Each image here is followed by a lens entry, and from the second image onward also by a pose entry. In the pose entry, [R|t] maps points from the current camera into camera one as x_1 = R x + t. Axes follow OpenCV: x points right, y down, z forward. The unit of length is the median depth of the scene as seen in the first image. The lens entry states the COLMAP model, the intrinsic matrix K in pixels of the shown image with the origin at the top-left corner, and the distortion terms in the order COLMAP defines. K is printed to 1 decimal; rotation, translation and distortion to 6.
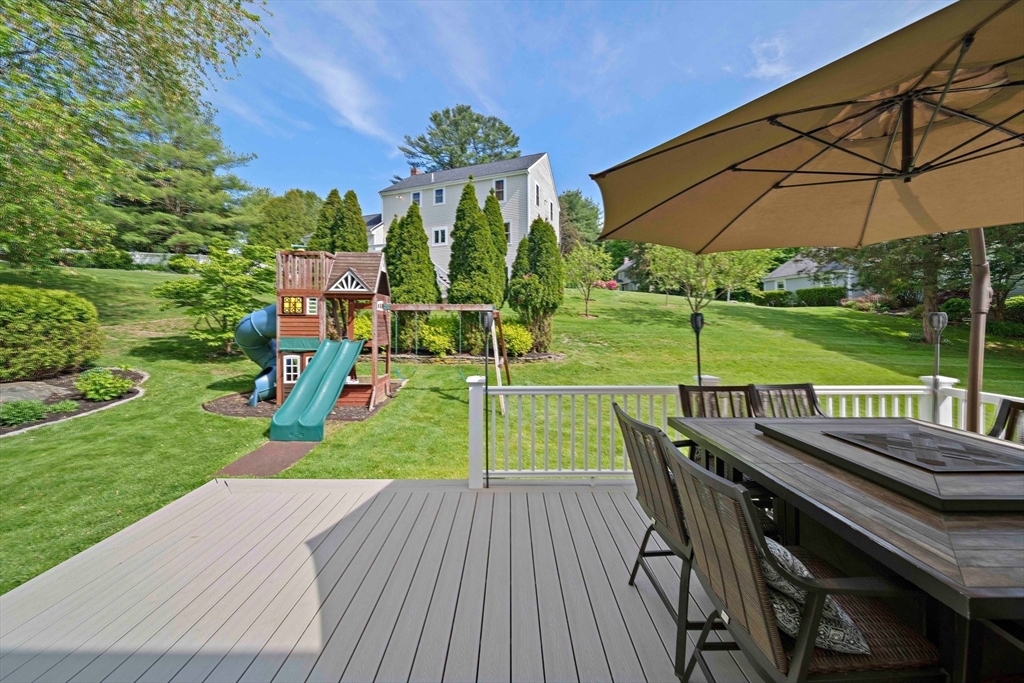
lens RADIAL K [[364.6, 0, 512.4], [0, 364.6, 328.3], [0, 0, 1]] dist [-0.001783, -0.001372]
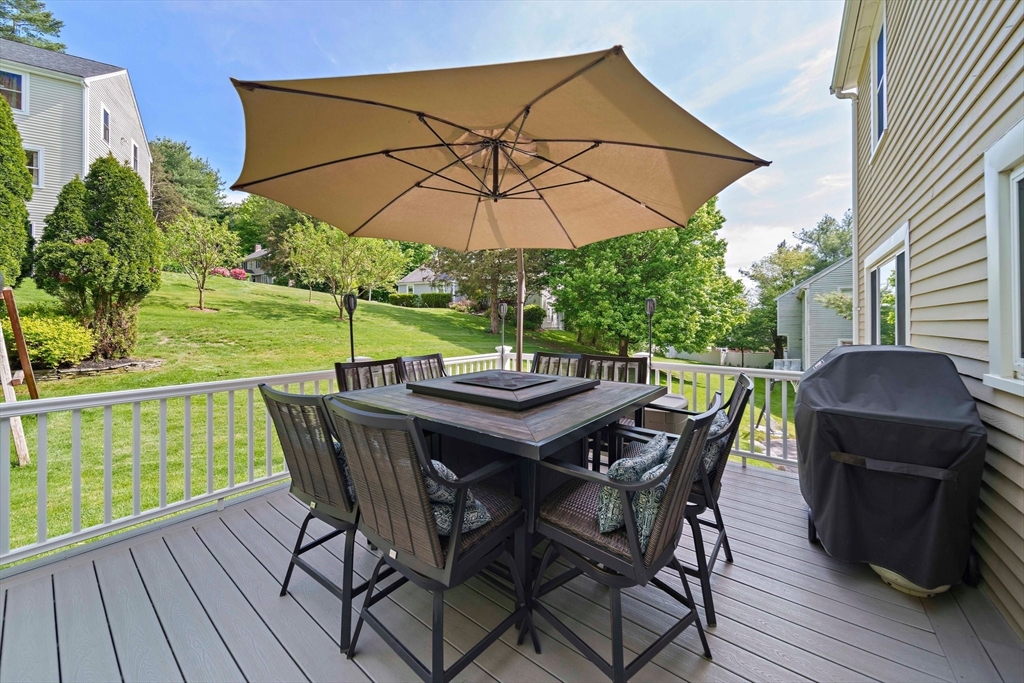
lens RADIAL K [[364.6, 0, 516.1], [0, 364.6, 325.2], [0, 0, 1]] dist [-0.001783, -0.001372]
pose [[0.606951, -0.003277, 0.794732, -0.006929], [0.007975, 0.999966, -0.001967, 0.022202], [-0.794699, 0.007532, 0.606957, 0.010669]]
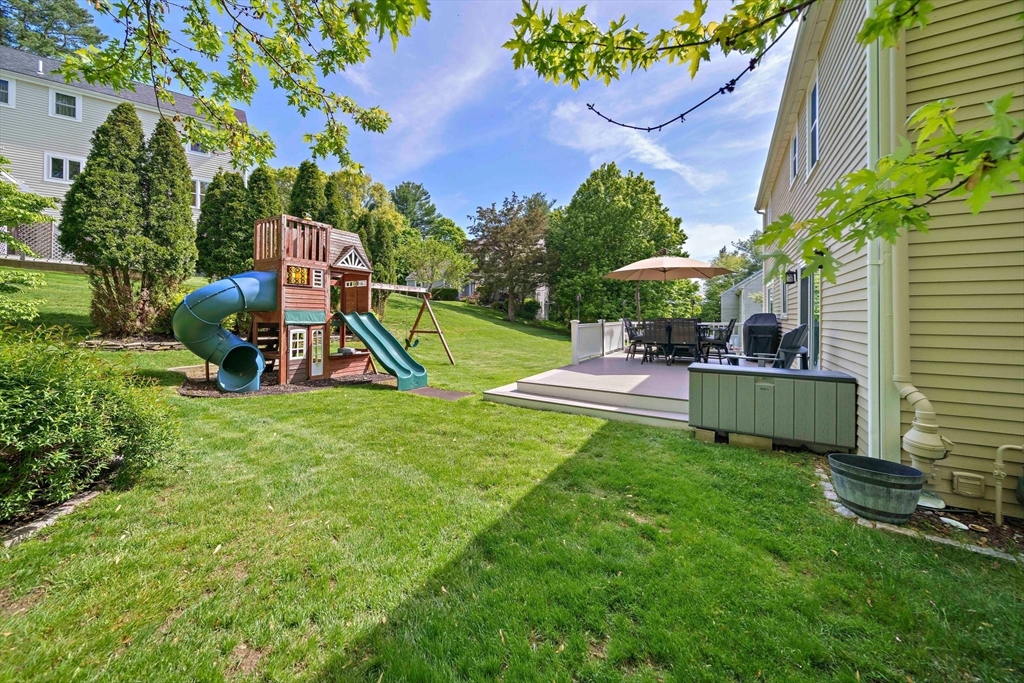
lens RADIAL K [[364.6, 0, 508.8], [0, 364.6, 318.2], [0, 0, 1]] dist [-0.001783, -0.001372]
pose [[0.519514, -0.004799, 0.854448, -1.129129], [0.009142, 0.999958, 0.000058, 0.050953], [-0.854413, 0.007782, 0.519536, 0.049305]]
